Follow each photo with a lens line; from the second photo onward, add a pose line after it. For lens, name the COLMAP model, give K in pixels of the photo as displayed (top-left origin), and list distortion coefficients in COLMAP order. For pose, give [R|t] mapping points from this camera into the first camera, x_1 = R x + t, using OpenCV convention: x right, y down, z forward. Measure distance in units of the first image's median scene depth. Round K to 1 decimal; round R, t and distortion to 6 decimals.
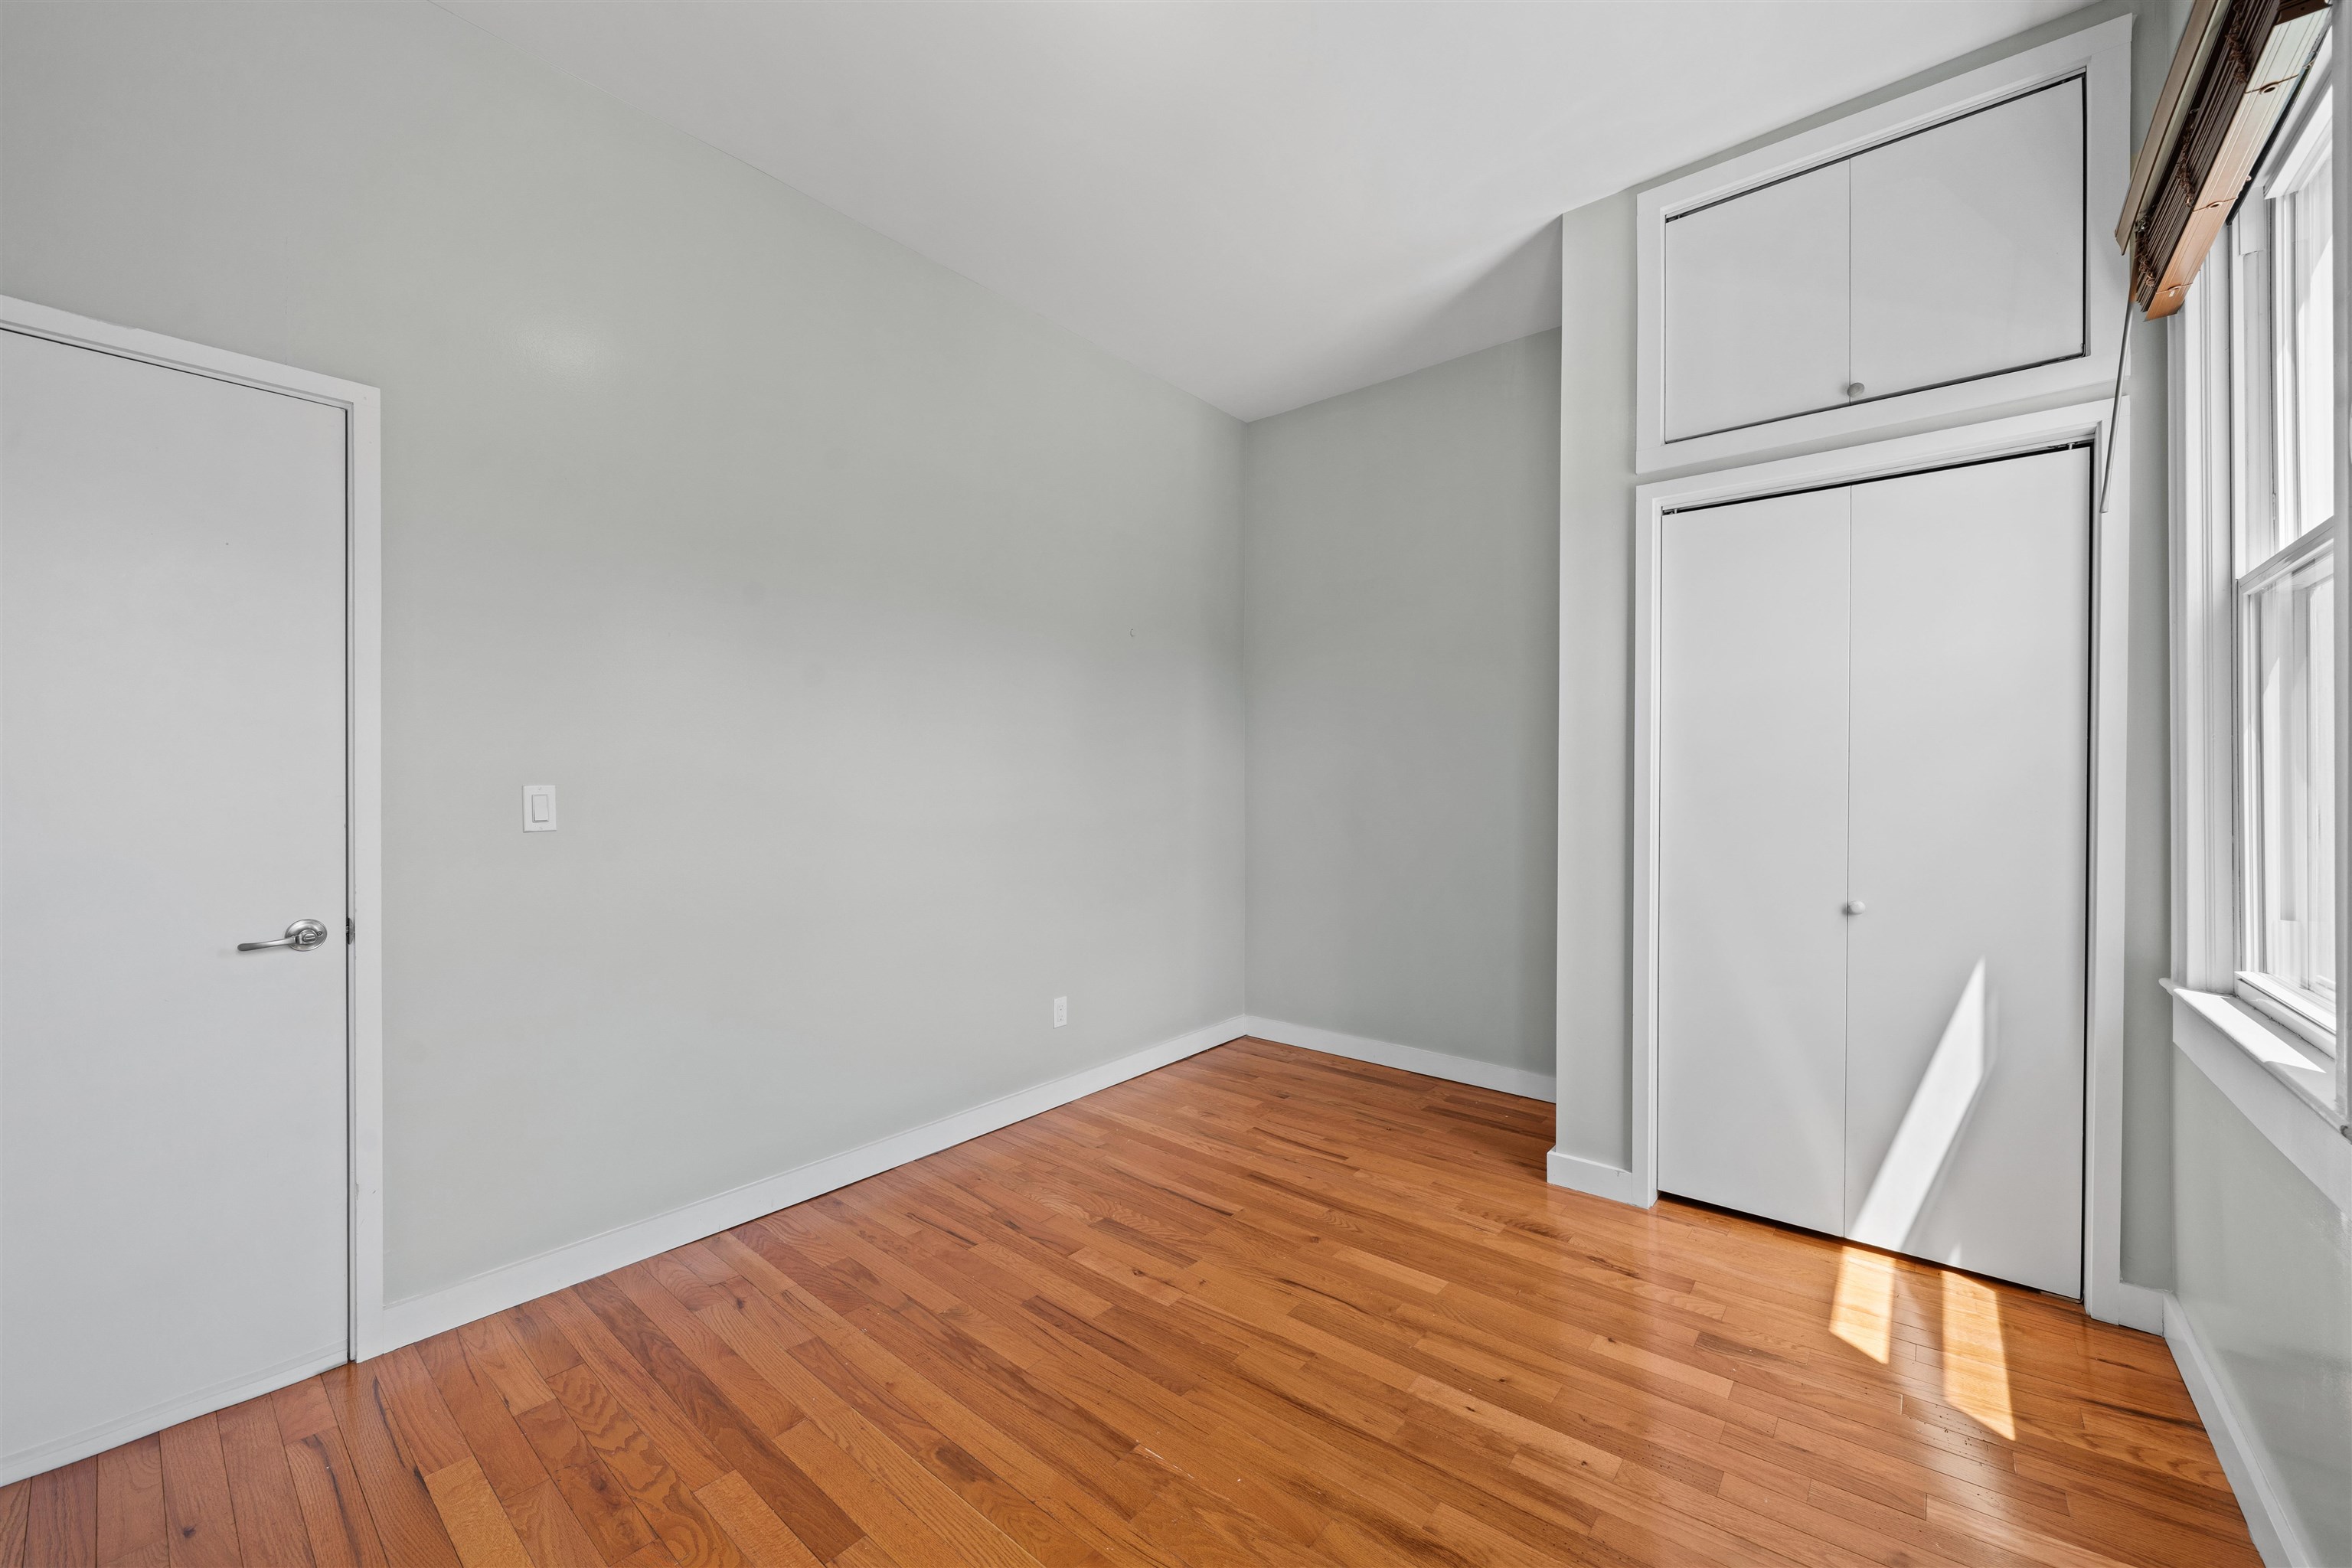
lens RADIAL K [[927.4, 0, 1176.2], [0, 927.4, 778.3], [0, 0, 1]] dist [0.000443, -0.000167]
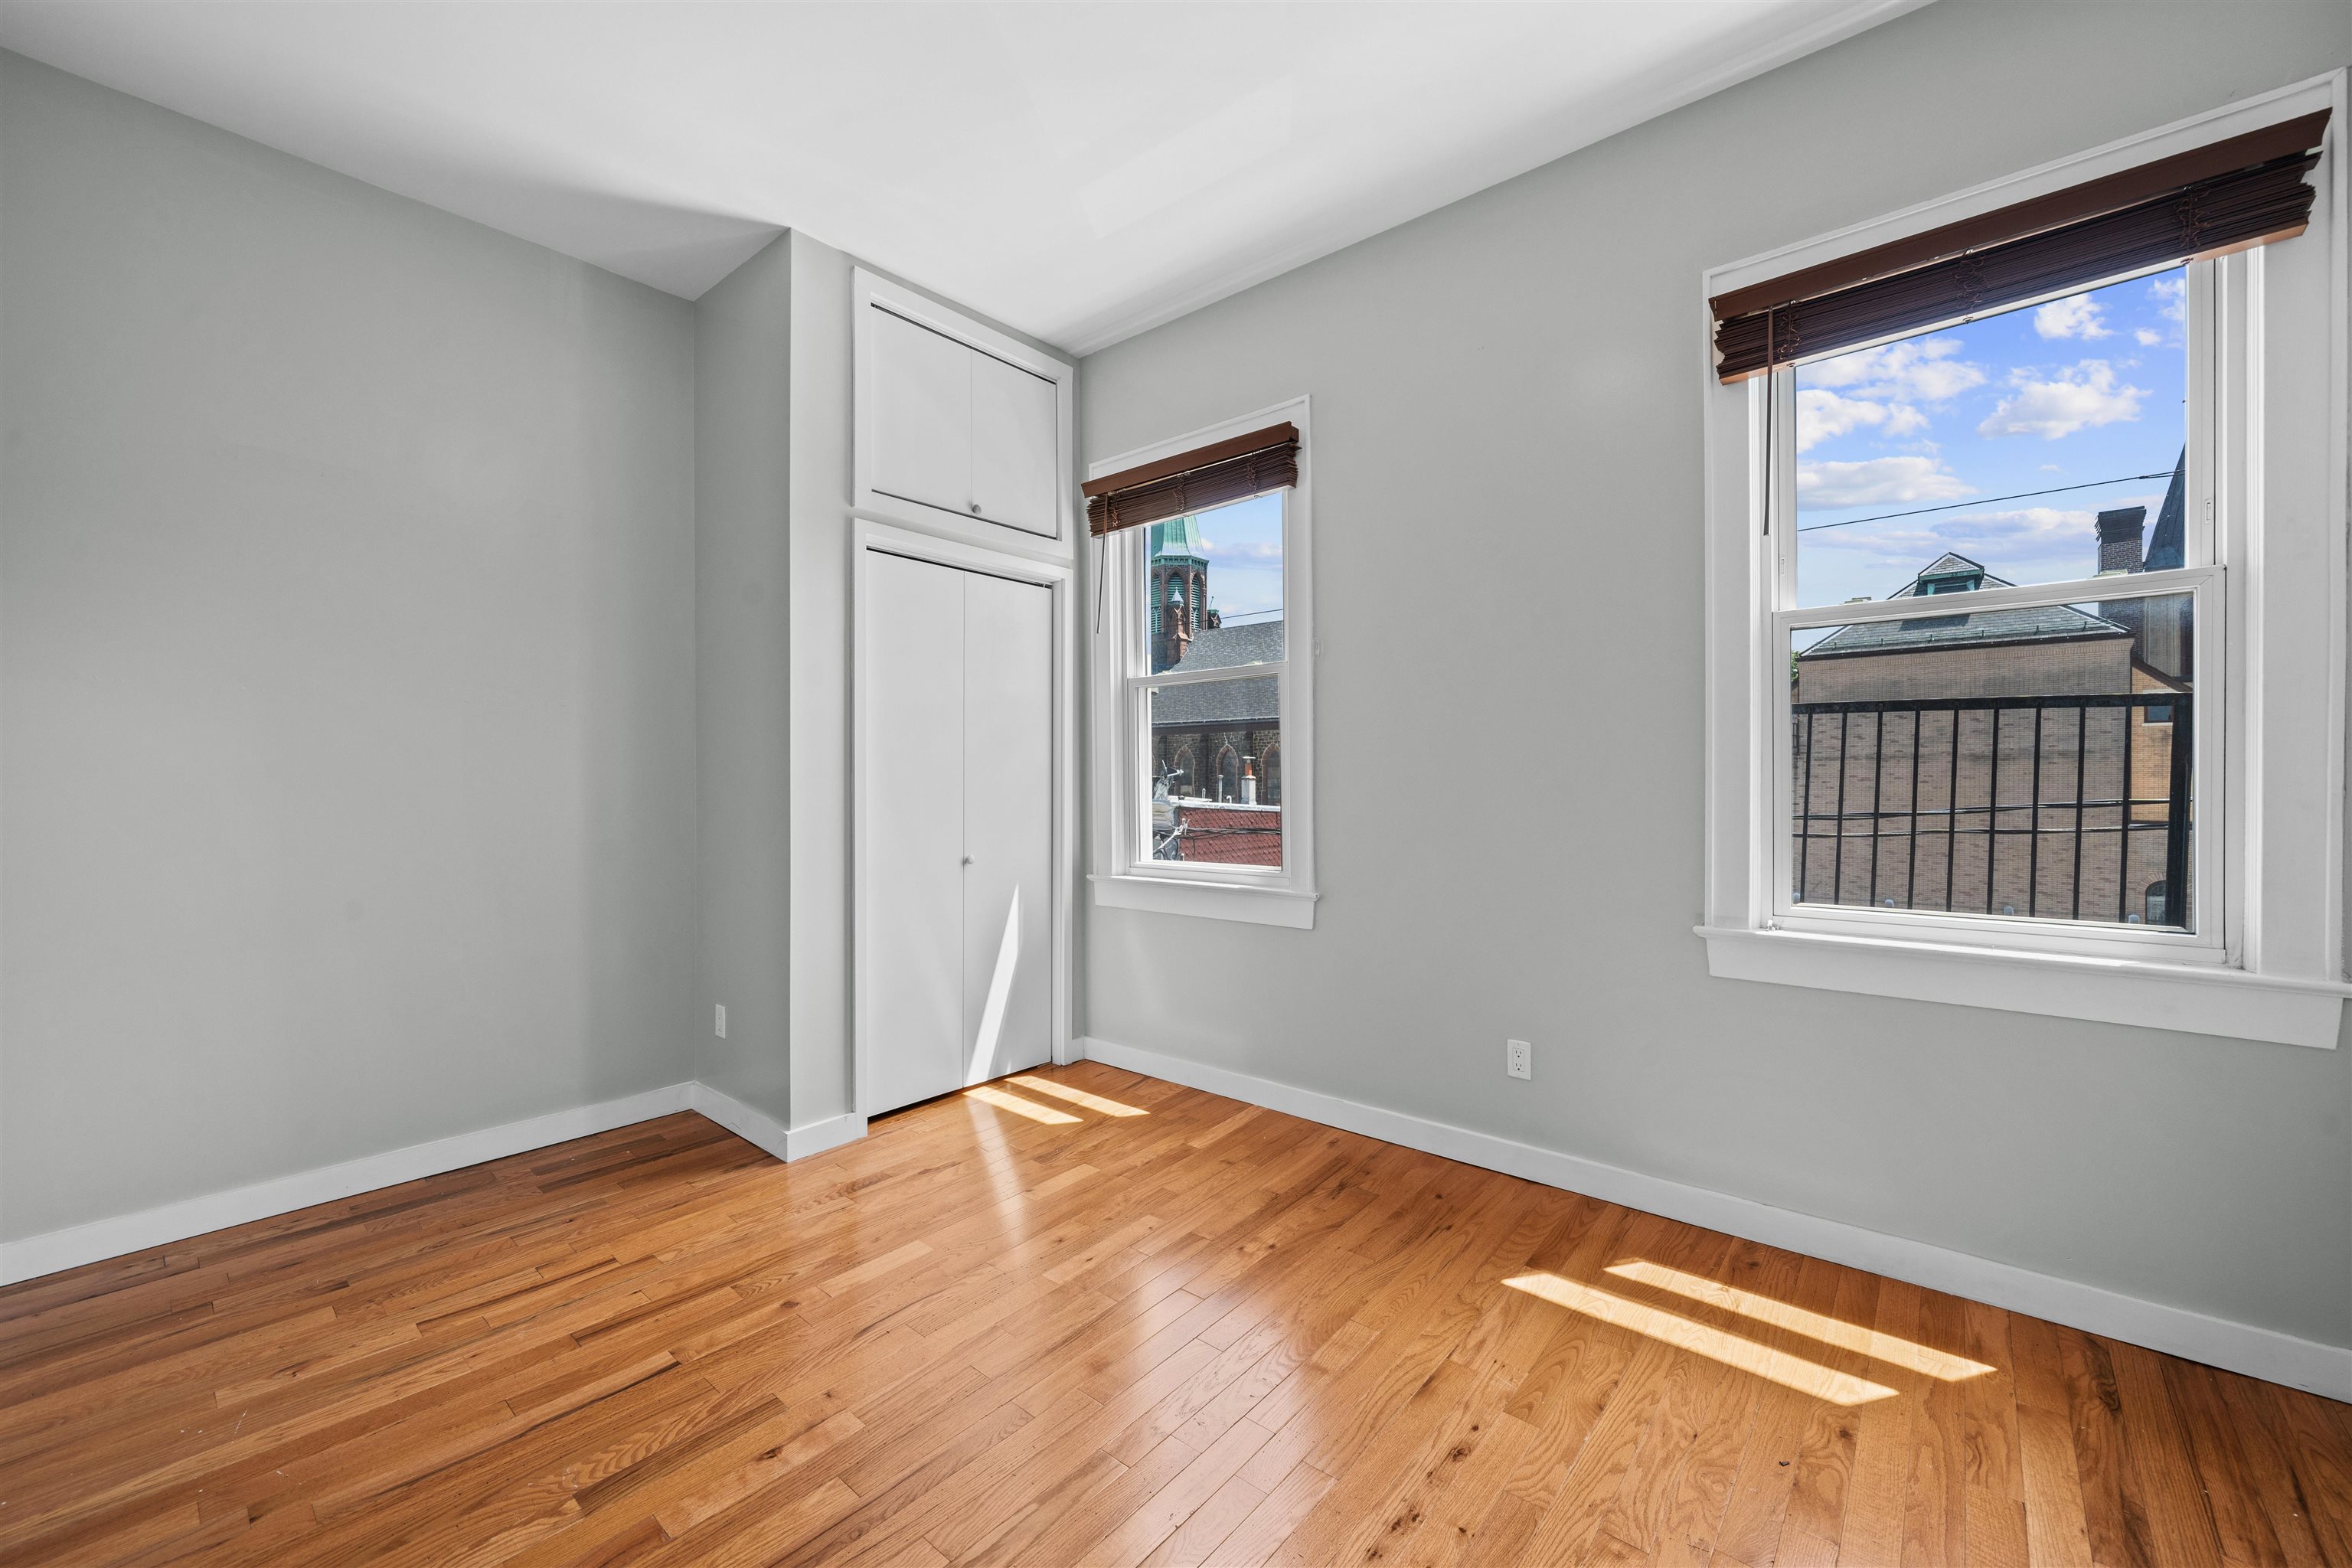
lens RADIAL K [[927.4, 0, 1174.0], [0, 927.4, 774.4], [0, 0, 1]] dist [0.000443, -0.000167]
pose [[0.006080, 0.004134, 0.999973, -0.652926], [-0.002548, 0.999988, -0.004119, 0.009180], [-0.999978, -0.002523, 0.006090, 0.590941]]
